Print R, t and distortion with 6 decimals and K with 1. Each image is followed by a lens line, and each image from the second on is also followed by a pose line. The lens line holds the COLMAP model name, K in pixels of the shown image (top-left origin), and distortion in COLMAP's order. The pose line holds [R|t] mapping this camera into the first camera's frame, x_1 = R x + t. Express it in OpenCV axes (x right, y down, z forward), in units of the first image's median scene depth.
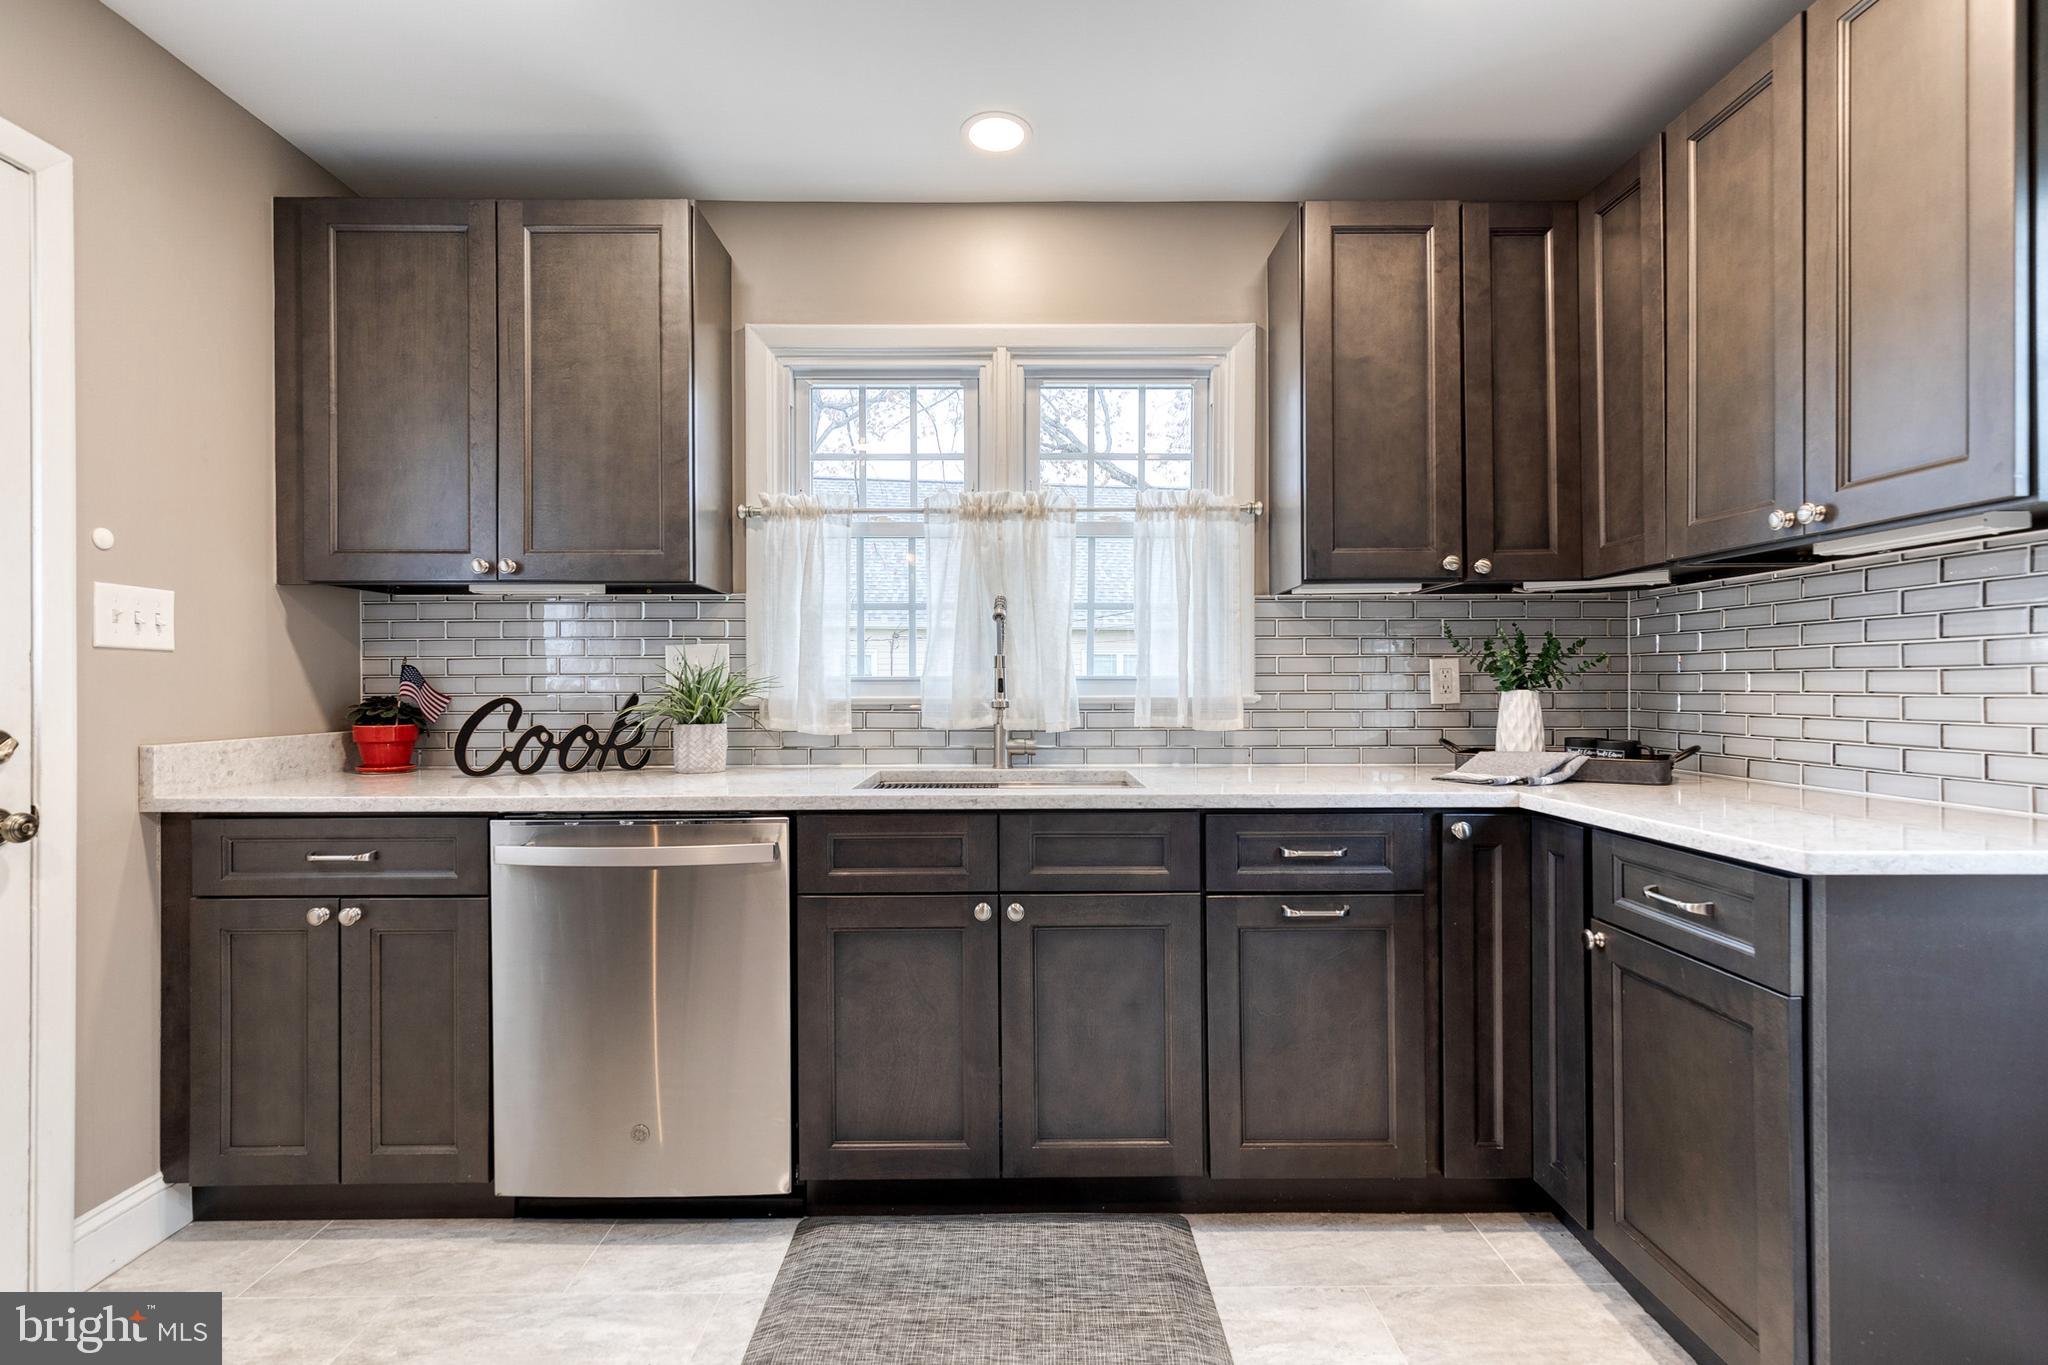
lens RADIAL K [[938.1, 0, 1035.5], [0, 938.1, 686.1], [0, 0, 1]] dist [0.011840, -0.000085]
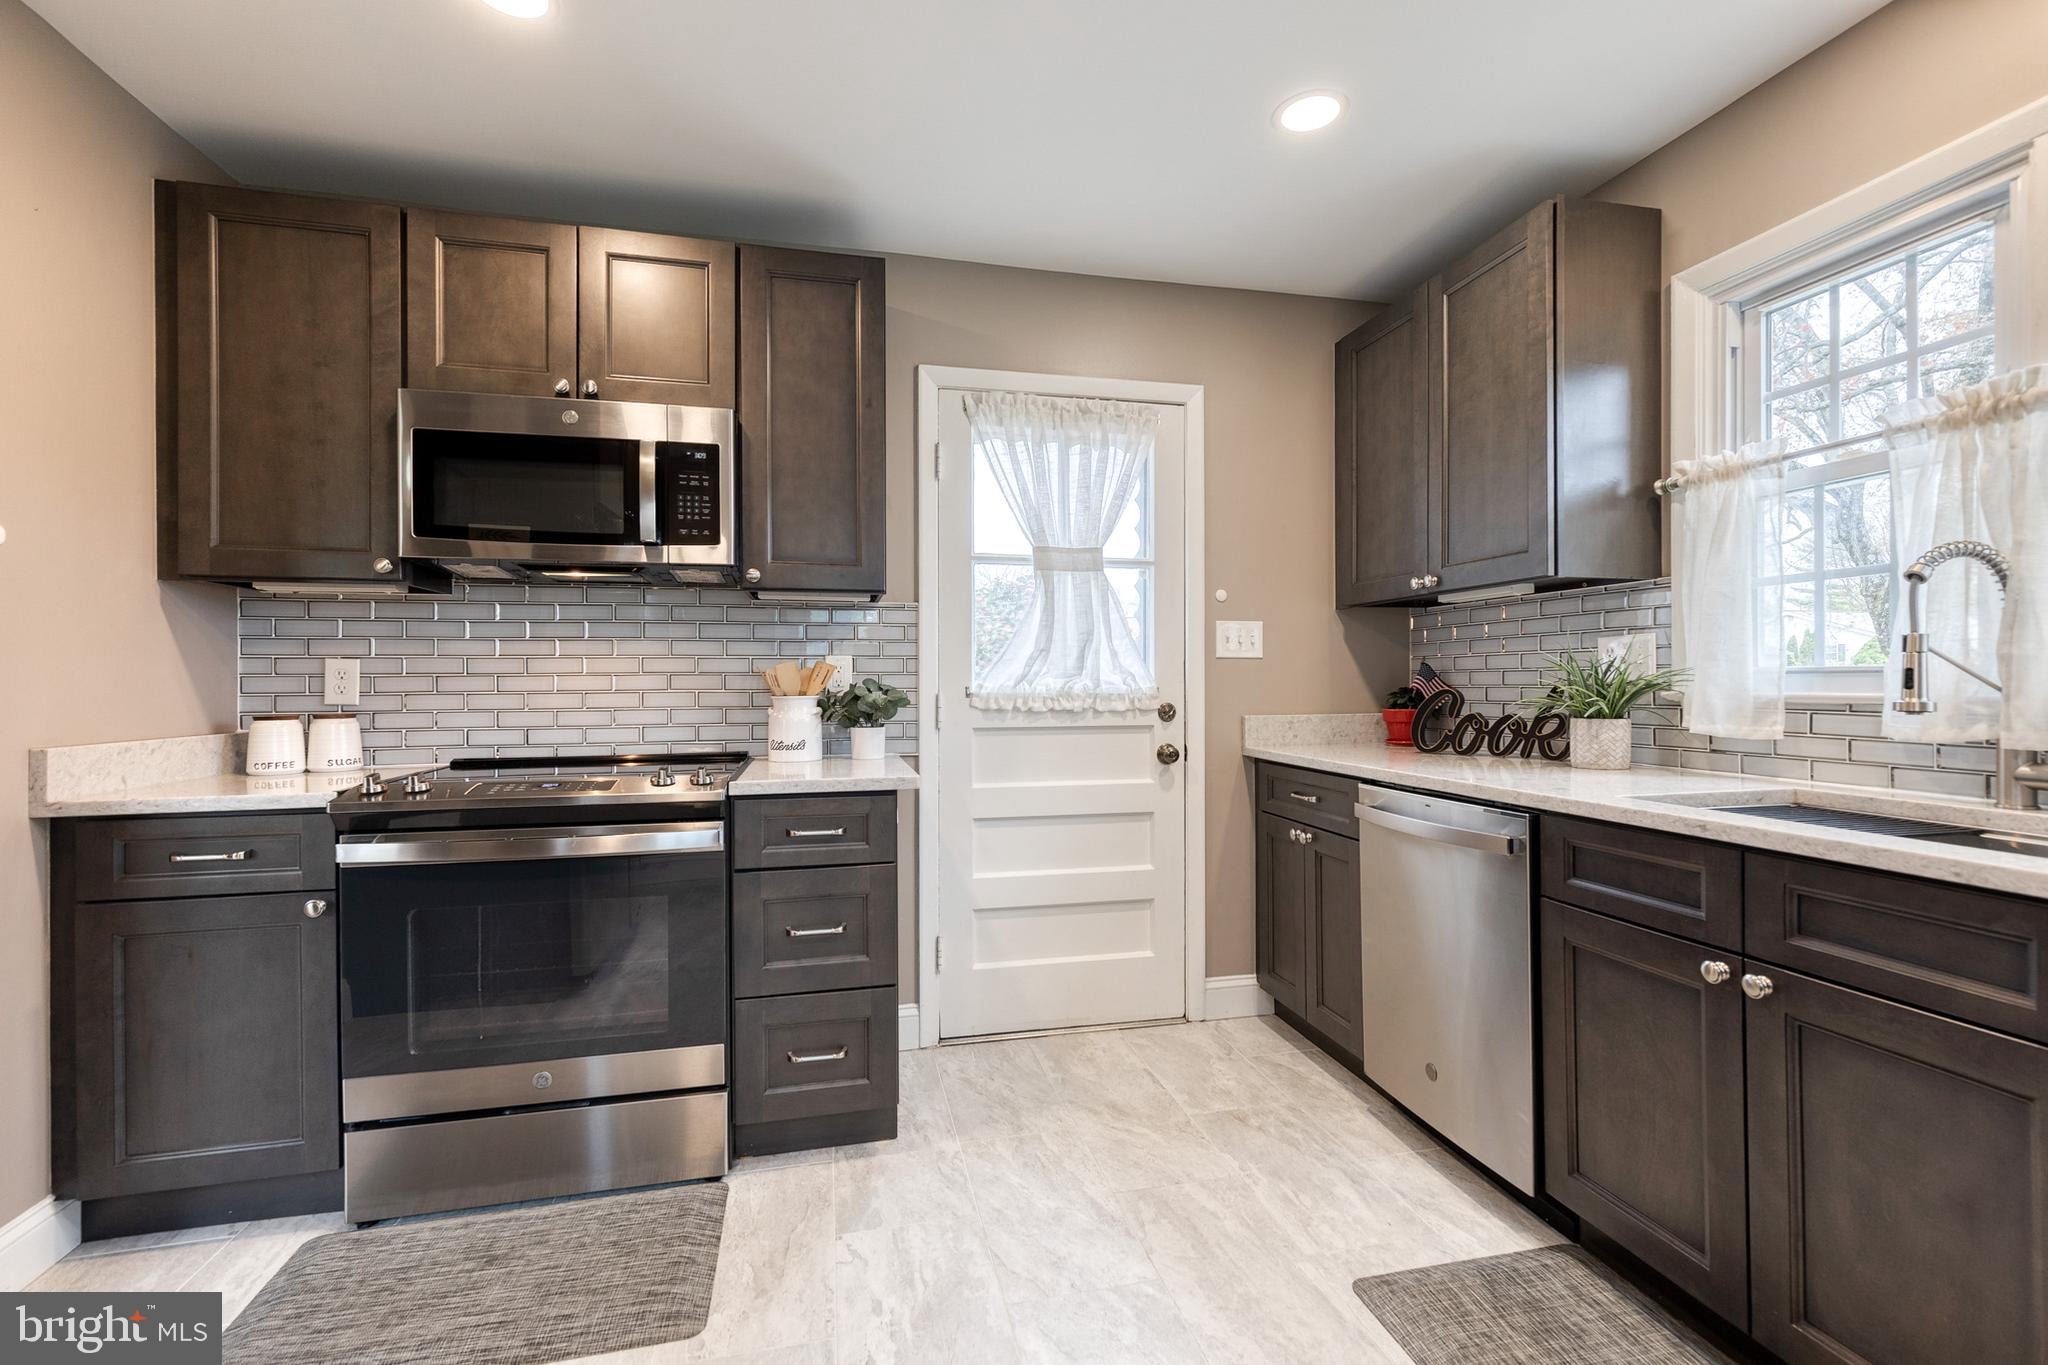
lens RADIAL K [[931.4, 0, 1056.1], [0, 931.4, 679.9], [0, 0, 1]] dist [0.001268, 0.000987]
pose [[0.222781, 0.000264, -0.974869, 0.498045], [0.003302, 0.999994, 0.001026, -0.002447], [0.974863, -0.003448, 0.222779, 0.261531]]
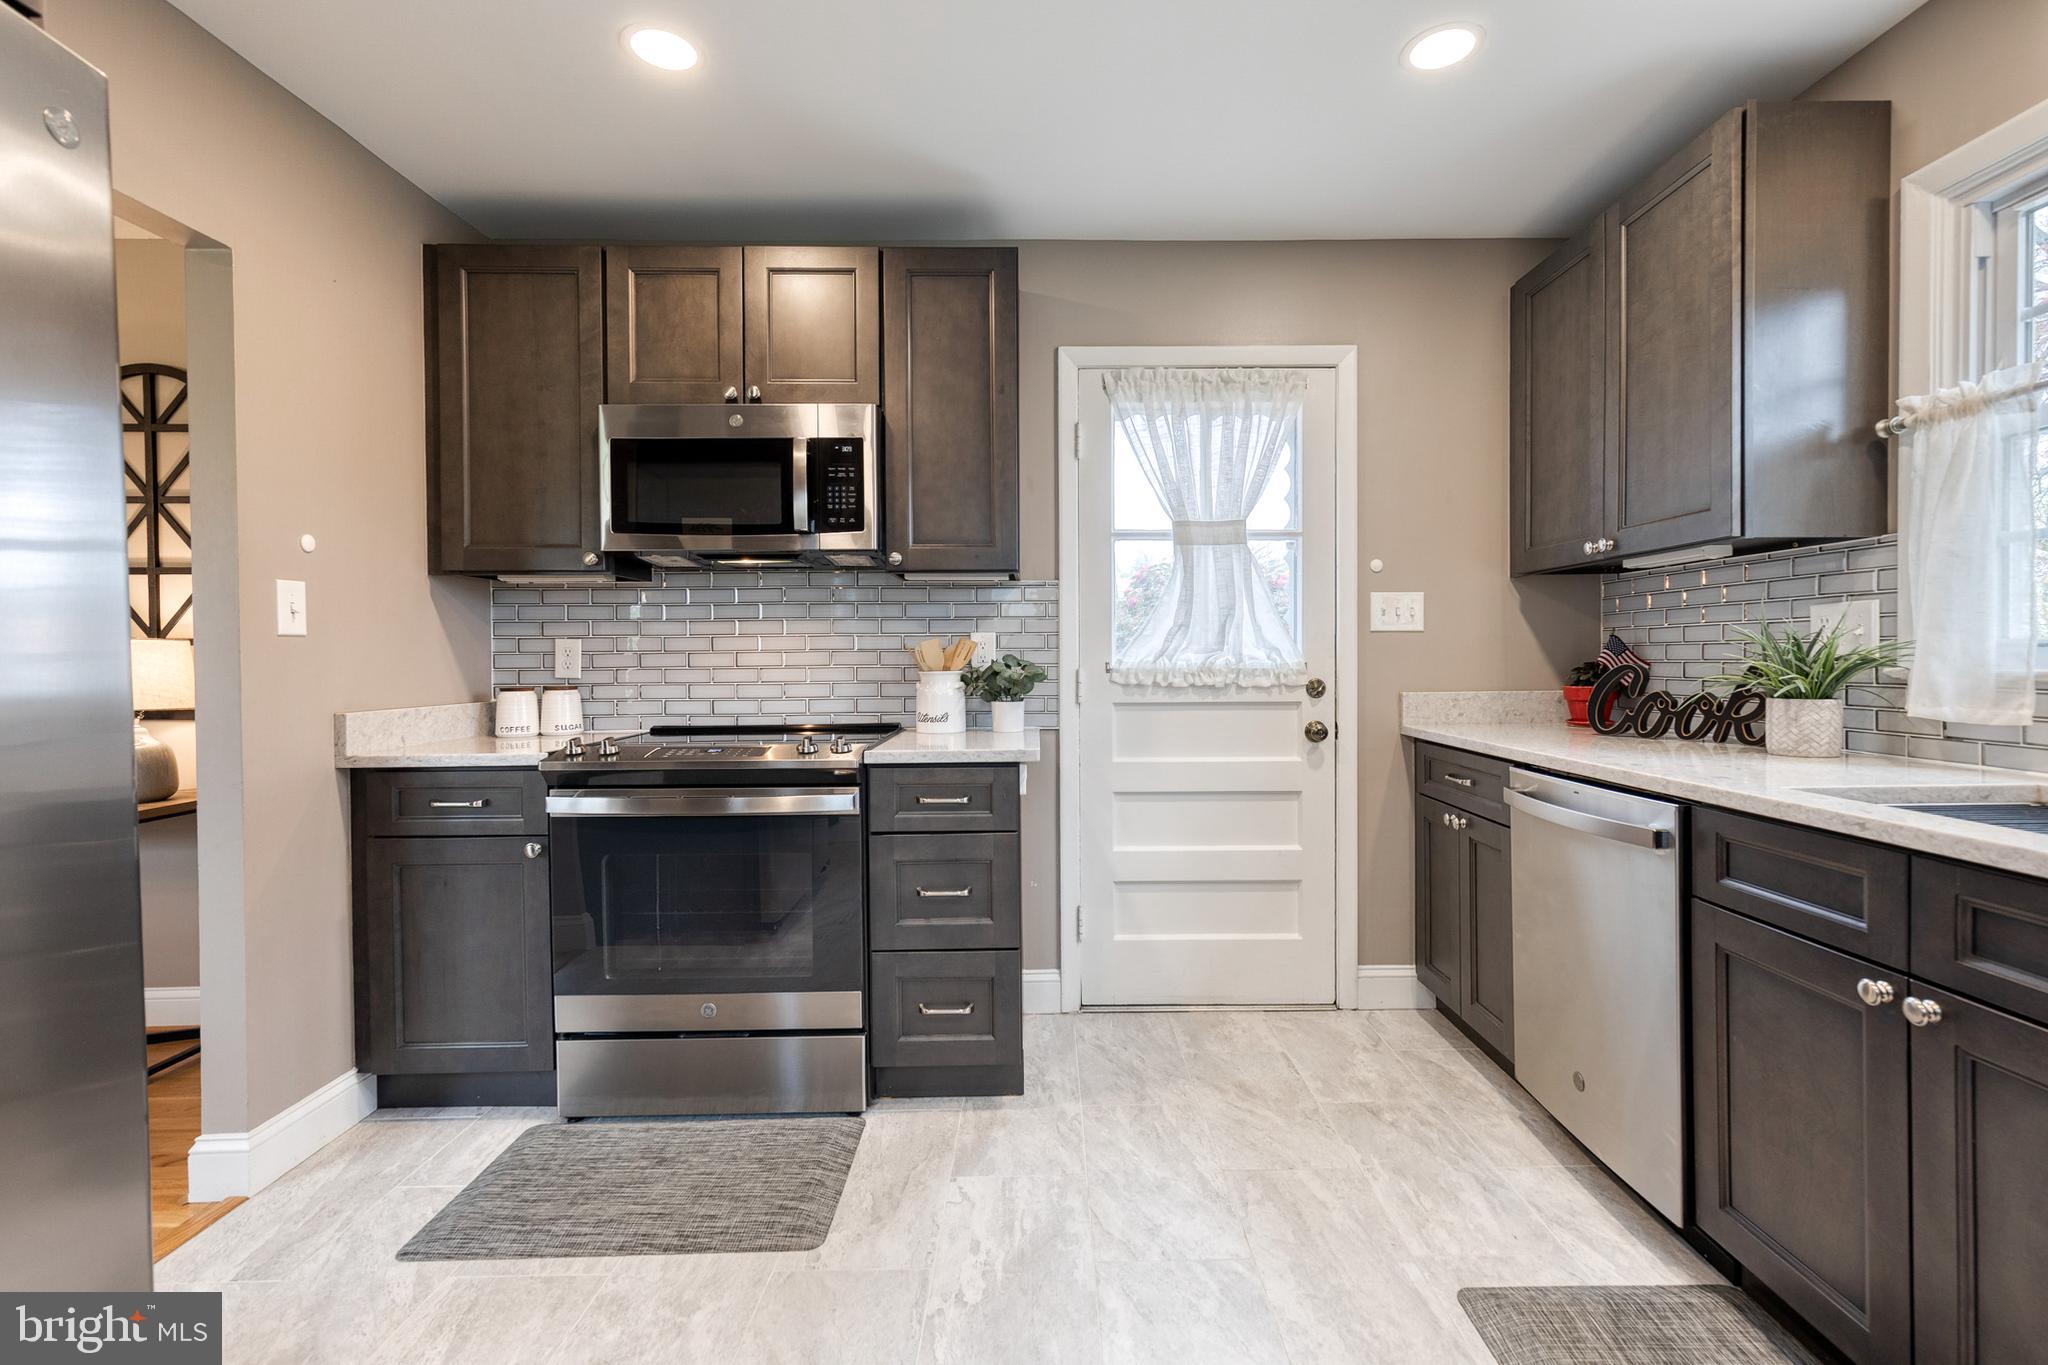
lens RADIAL K [[942.9, 0, 1064.5], [0, 942.9, 665.1], [0, 0, 1]] dist [0.001021, -0.000205]
pose [[0.000630, 0.012944, -0.999916, 0.536476], [0.006305, 0.999896, 0.012948, -0.005371], [0.999980, -0.006313, 0.000549, 0.366673]]
